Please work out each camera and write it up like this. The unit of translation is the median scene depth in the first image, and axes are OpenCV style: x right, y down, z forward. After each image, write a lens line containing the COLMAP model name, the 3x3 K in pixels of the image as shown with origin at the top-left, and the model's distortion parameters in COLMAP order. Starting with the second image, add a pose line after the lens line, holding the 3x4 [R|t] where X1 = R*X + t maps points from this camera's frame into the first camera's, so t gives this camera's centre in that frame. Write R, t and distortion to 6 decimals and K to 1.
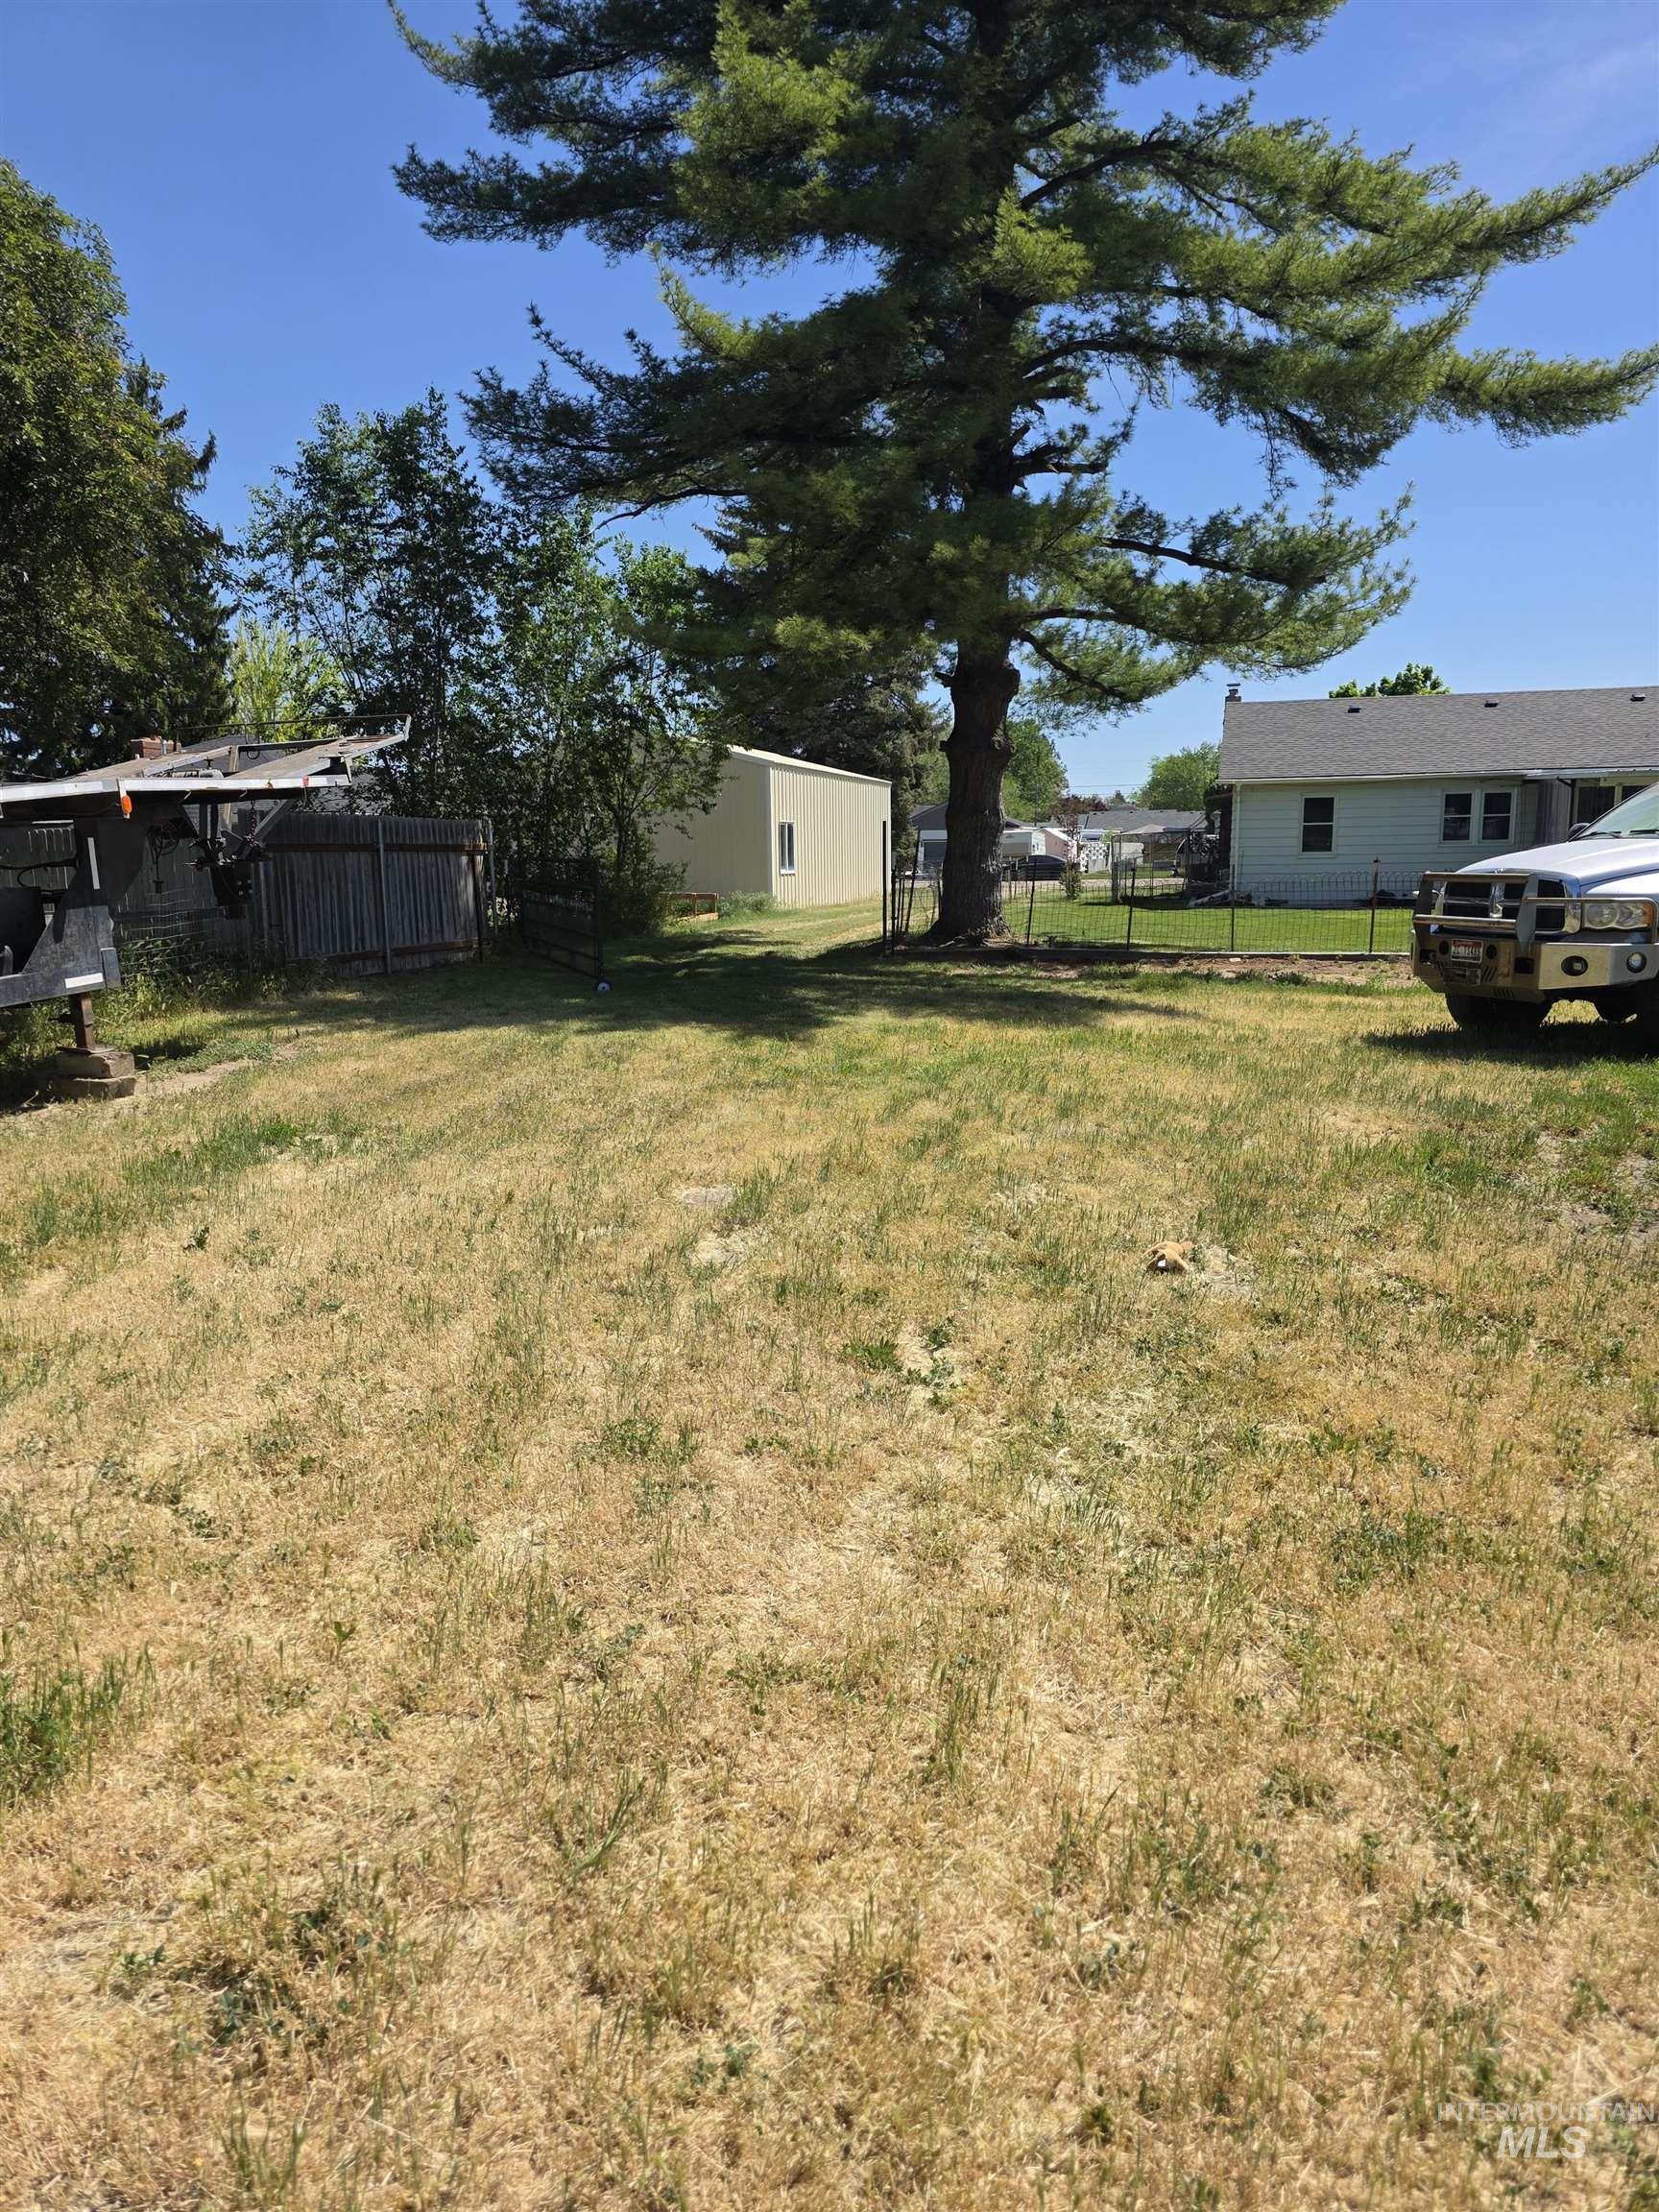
lens RADIAL K [[1479.6, 0, 826.4], [0, 1479.6, 1104.0], [0, 0, 1]] dist [0.063870, -0.064510]
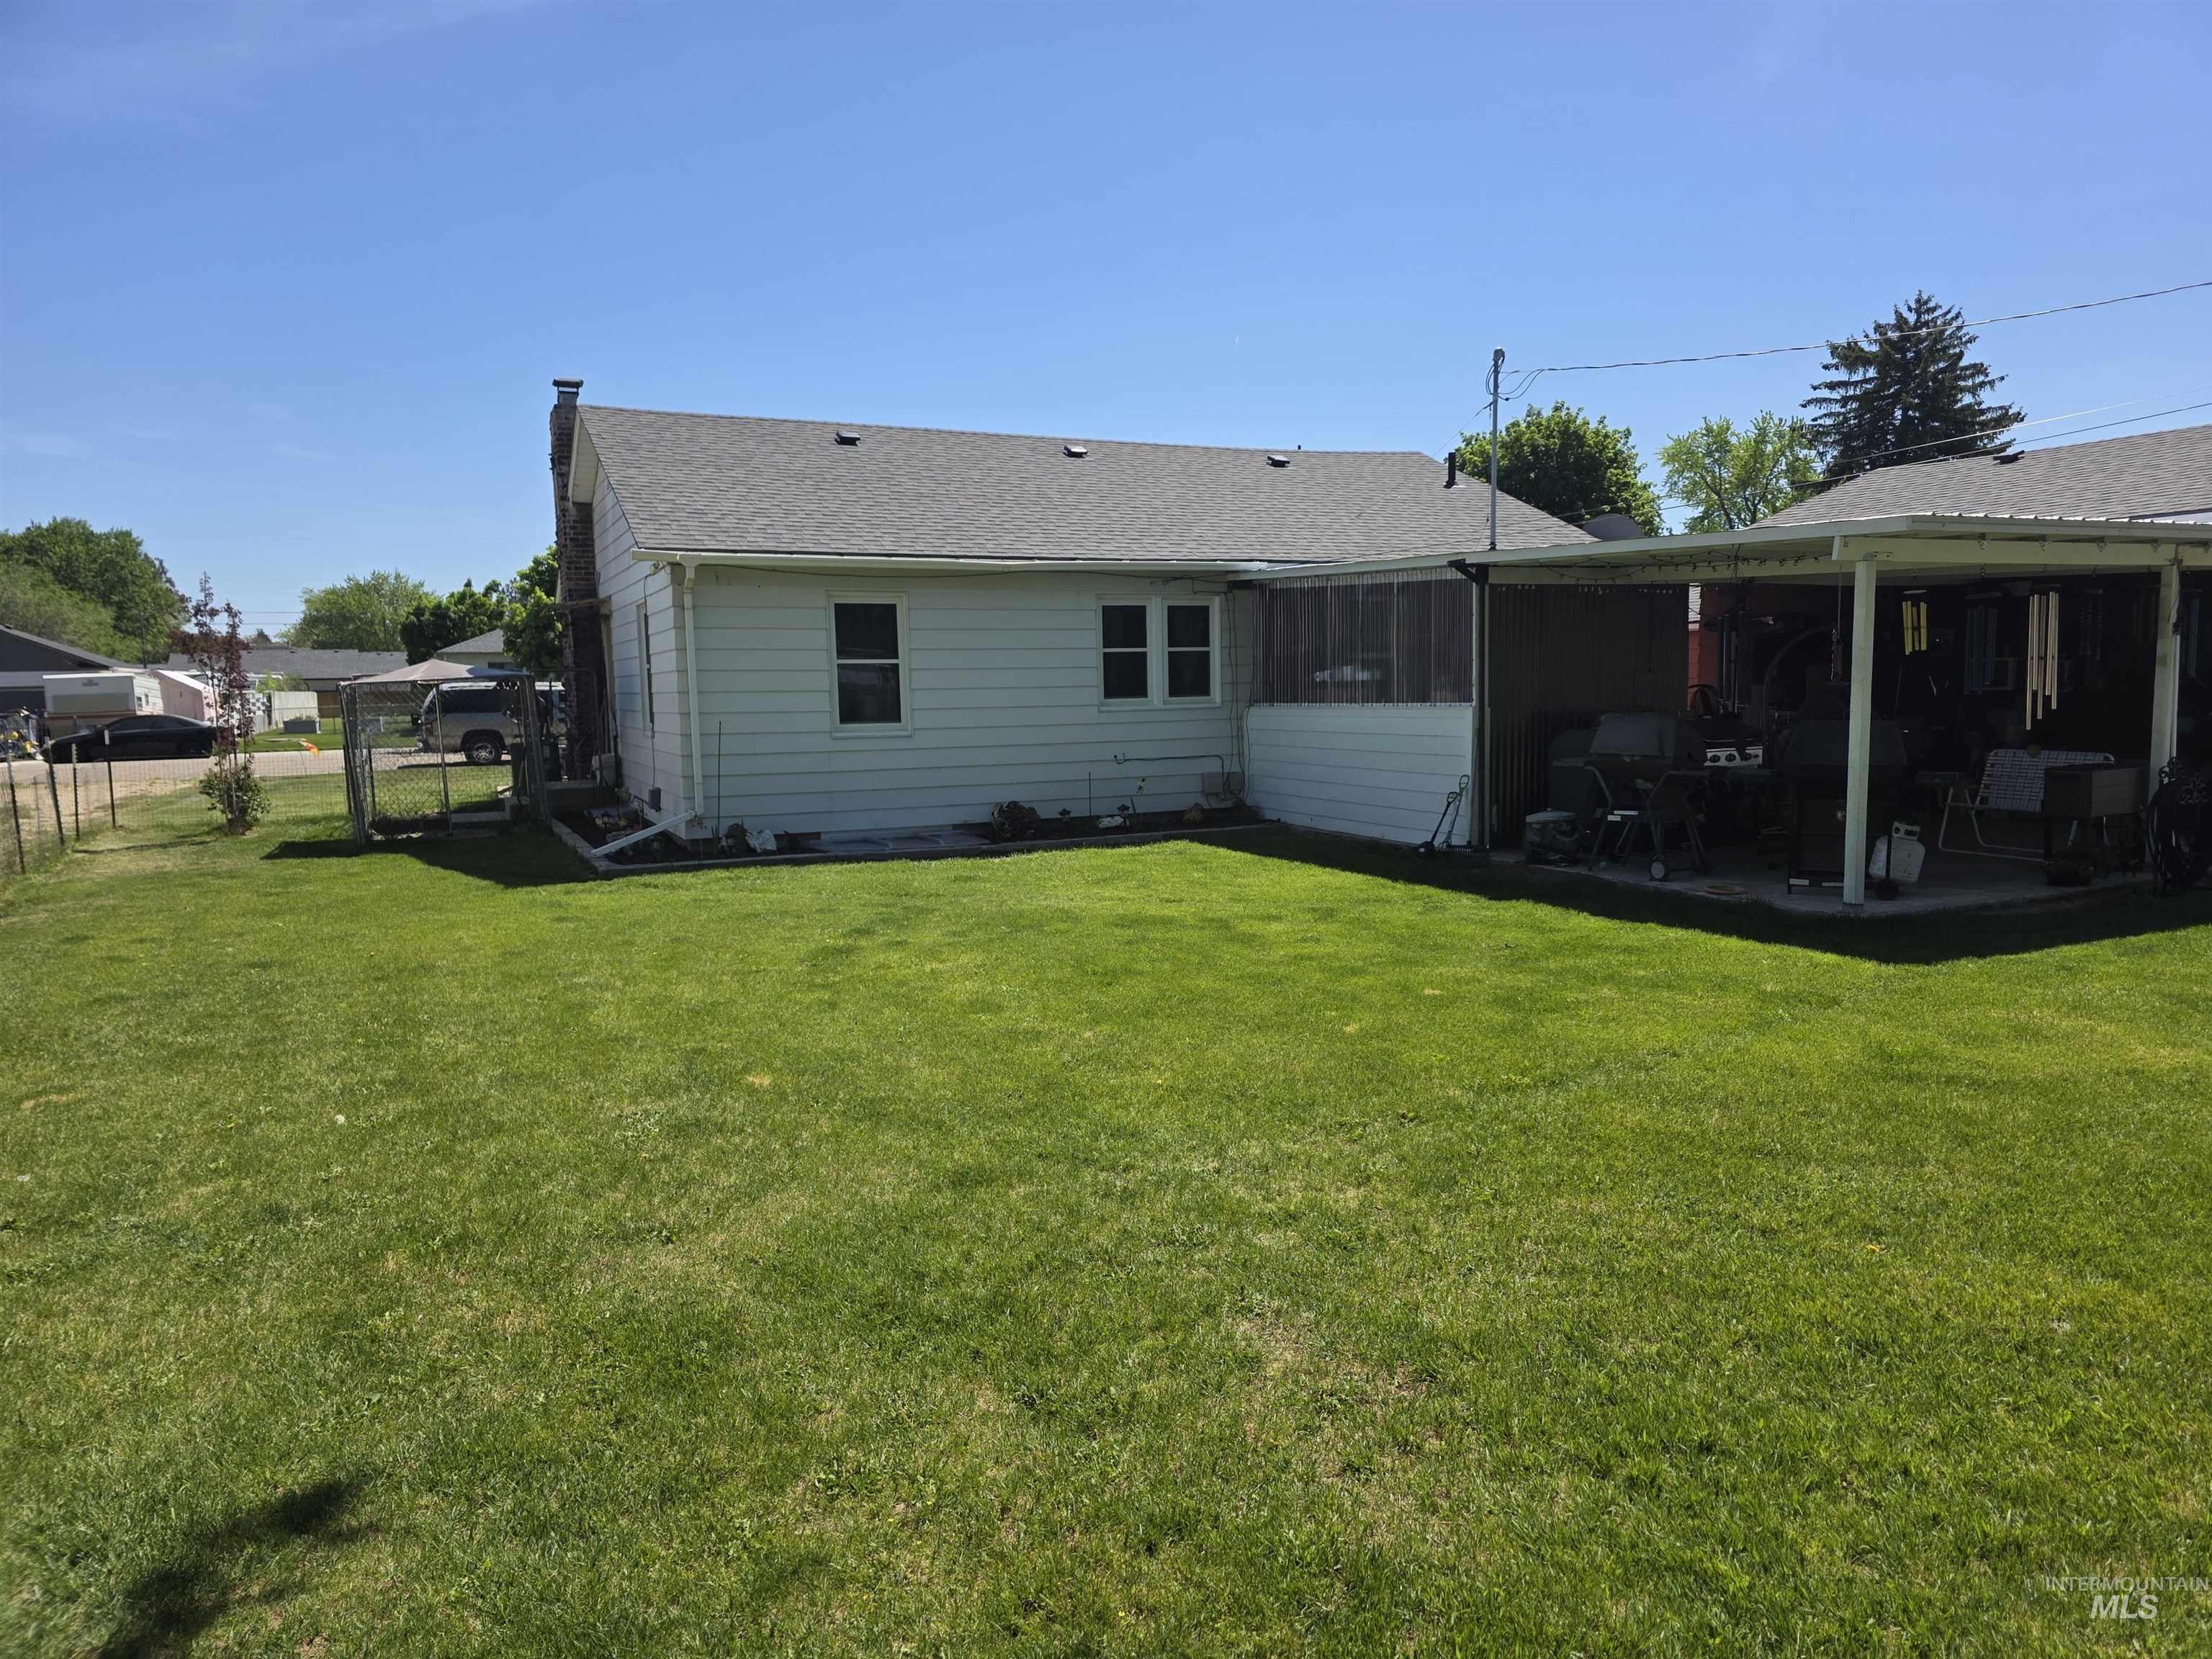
lens RADIAL K [[1479.6, 0, 1104.5], [0, 1479.6, 830.4], [0, 0, 1]] dist [0.063870, -0.064510]
pose [[0.763376, -0.064917, 0.642684, 0.025909], [0.115867, 0.992561, -0.037369, -0.031487], [-0.635478, 0.102993, 0.765219, 0.171783]]
